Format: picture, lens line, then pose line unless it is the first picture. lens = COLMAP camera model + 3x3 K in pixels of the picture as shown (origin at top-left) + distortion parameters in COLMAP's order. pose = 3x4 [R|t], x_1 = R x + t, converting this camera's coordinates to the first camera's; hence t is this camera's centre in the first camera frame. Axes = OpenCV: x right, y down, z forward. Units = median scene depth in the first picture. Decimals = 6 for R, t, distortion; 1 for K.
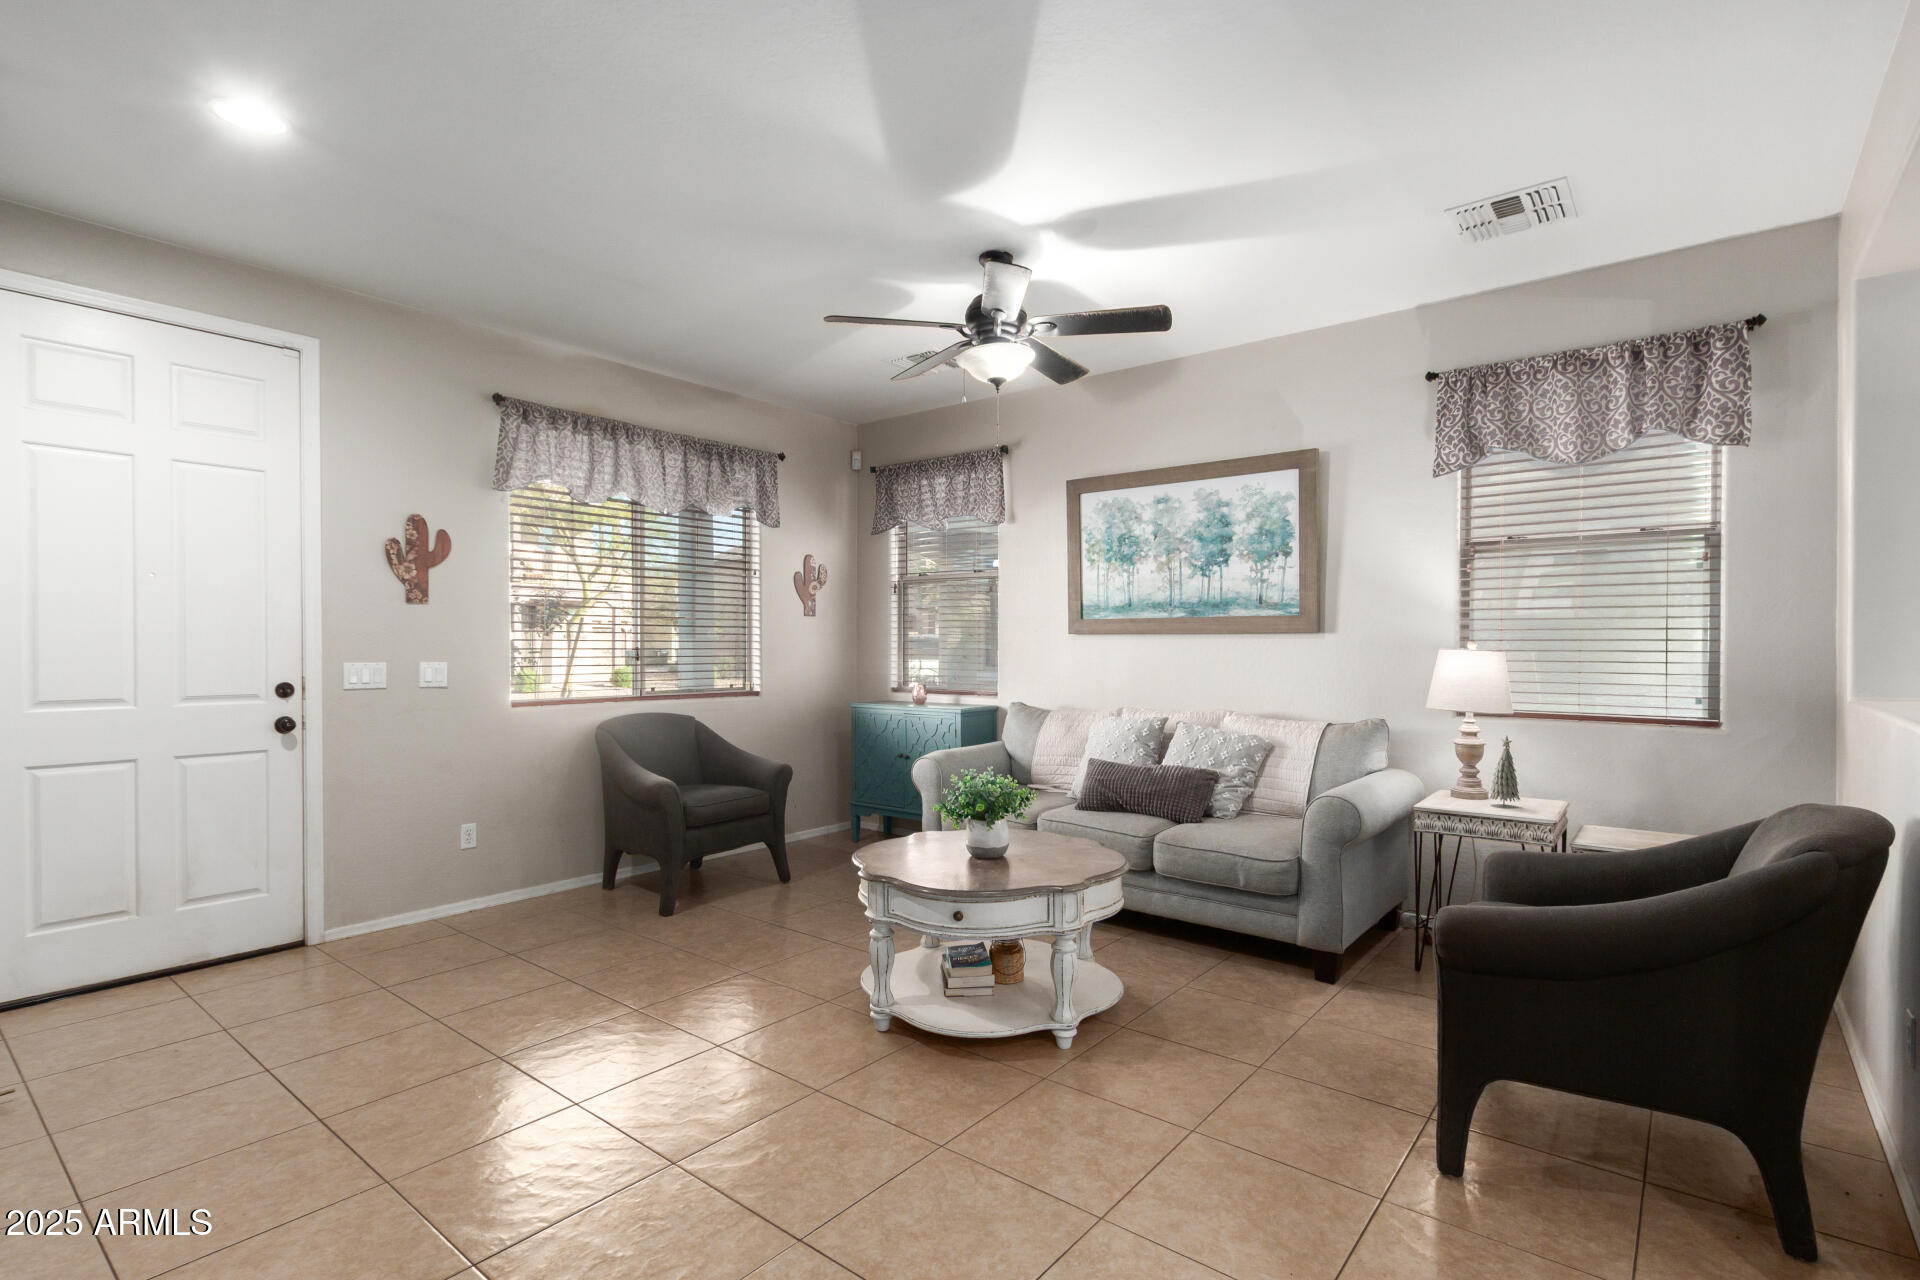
lens RADIAL K [[920.6, 0, 967.3], [0, 920.6, 660.0], [0, 0, 1]] dist [-0.001180, -0.000403]
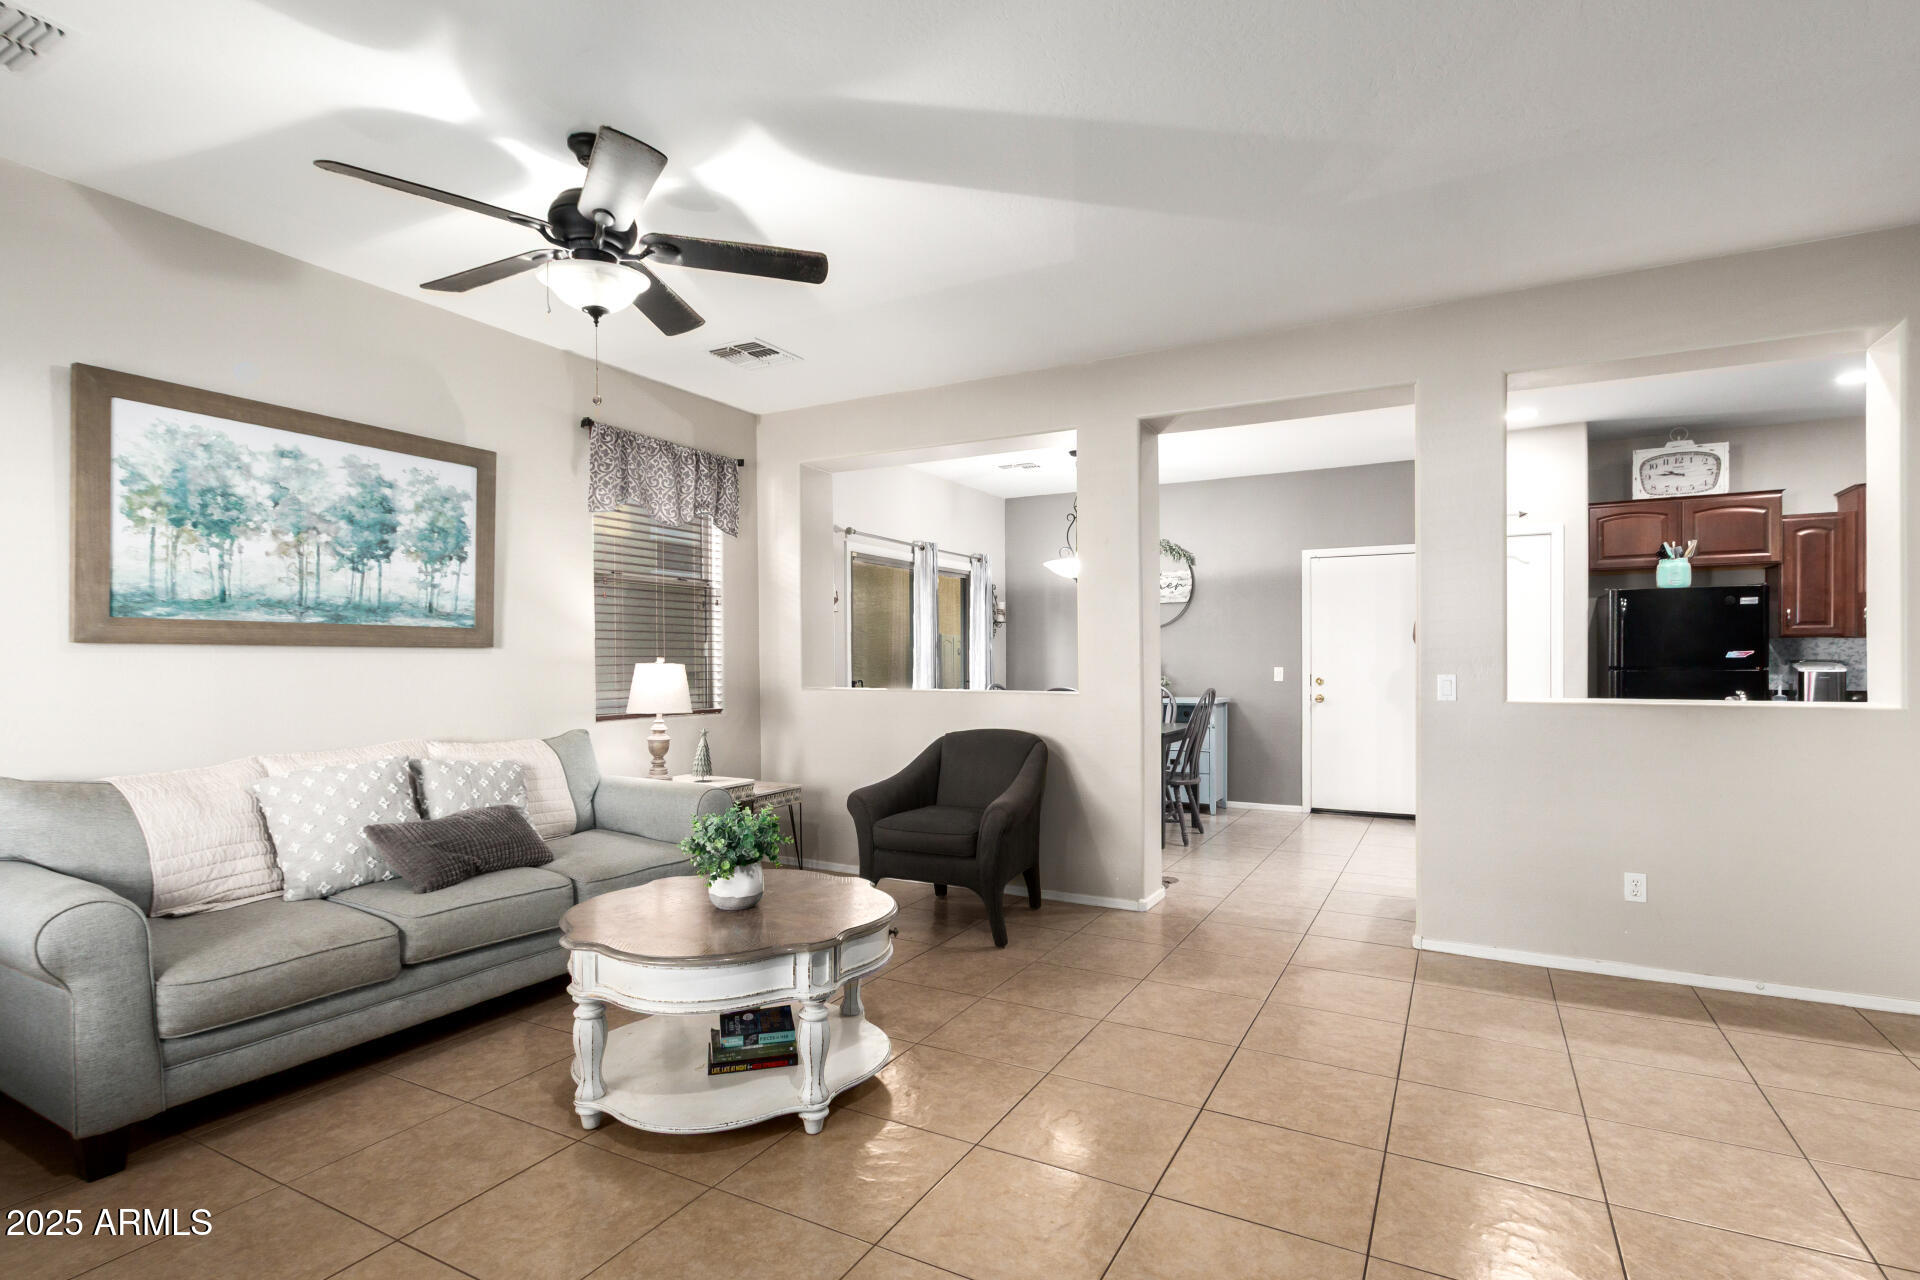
lens RADIAL K [[920.6, 0, 967.3], [0, 920.6, 660.0], [0, 0, 1]] dist [-0.001180, -0.000403]
pose [[-0.182847, 0.001993, 0.983139, -0.596152], [0.022606, 0.999742, 0.002178, -0.007709], [-0.982881, 0.022623, -0.182845, 0.656822]]
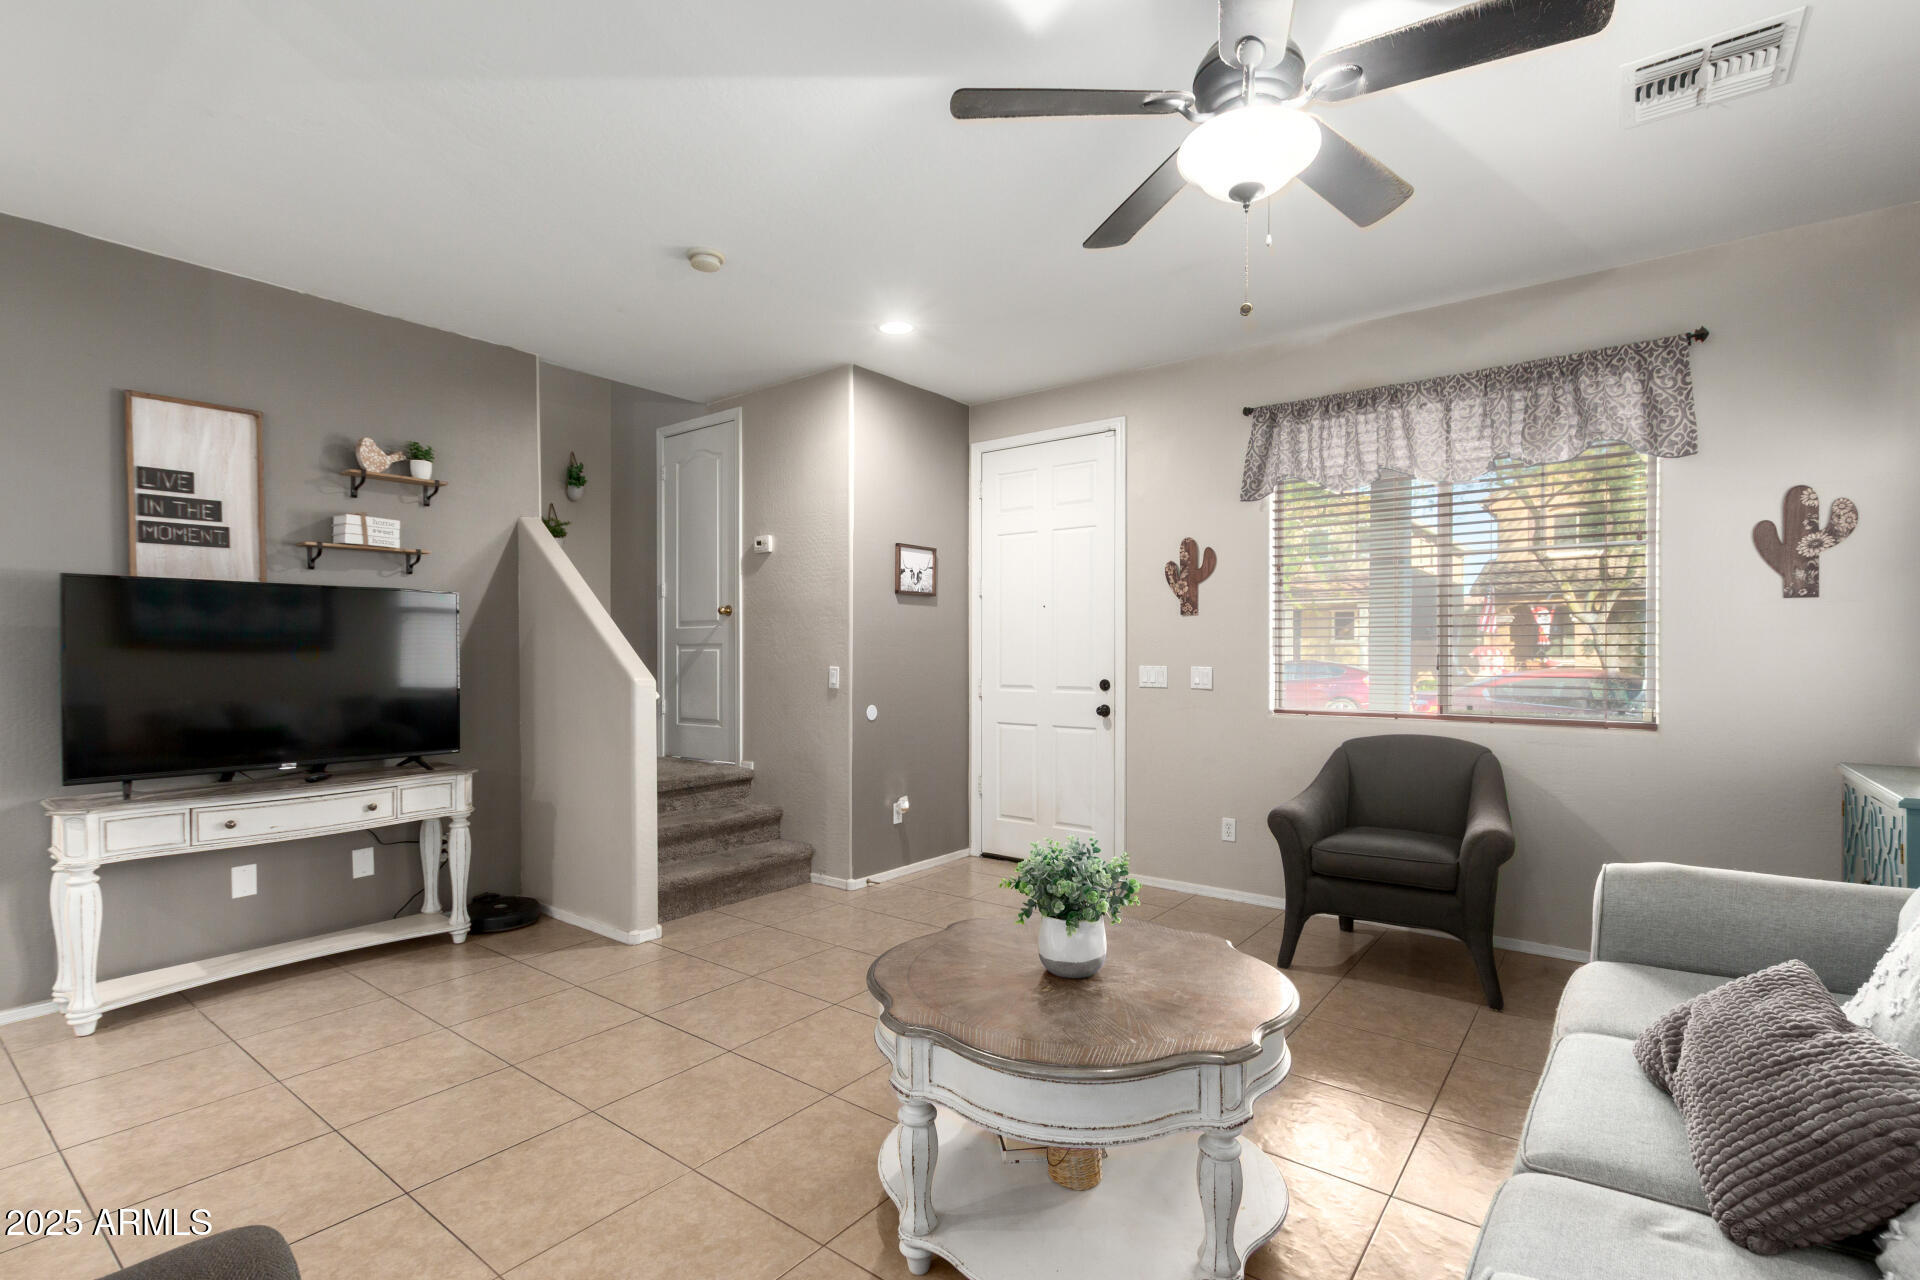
lens RADIAL K [[885.5, 0, 967.1], [0, 885.5, 664.6], [0, 0, 1]] dist [-0.000065, -0.000199]
pose [[0.016610, 0.014468, -0.999757, 0.451459], [-0.013484, 0.999808, 0.014245, -0.010632], [0.999771, 0.013244, 0.016802, 0.633450]]
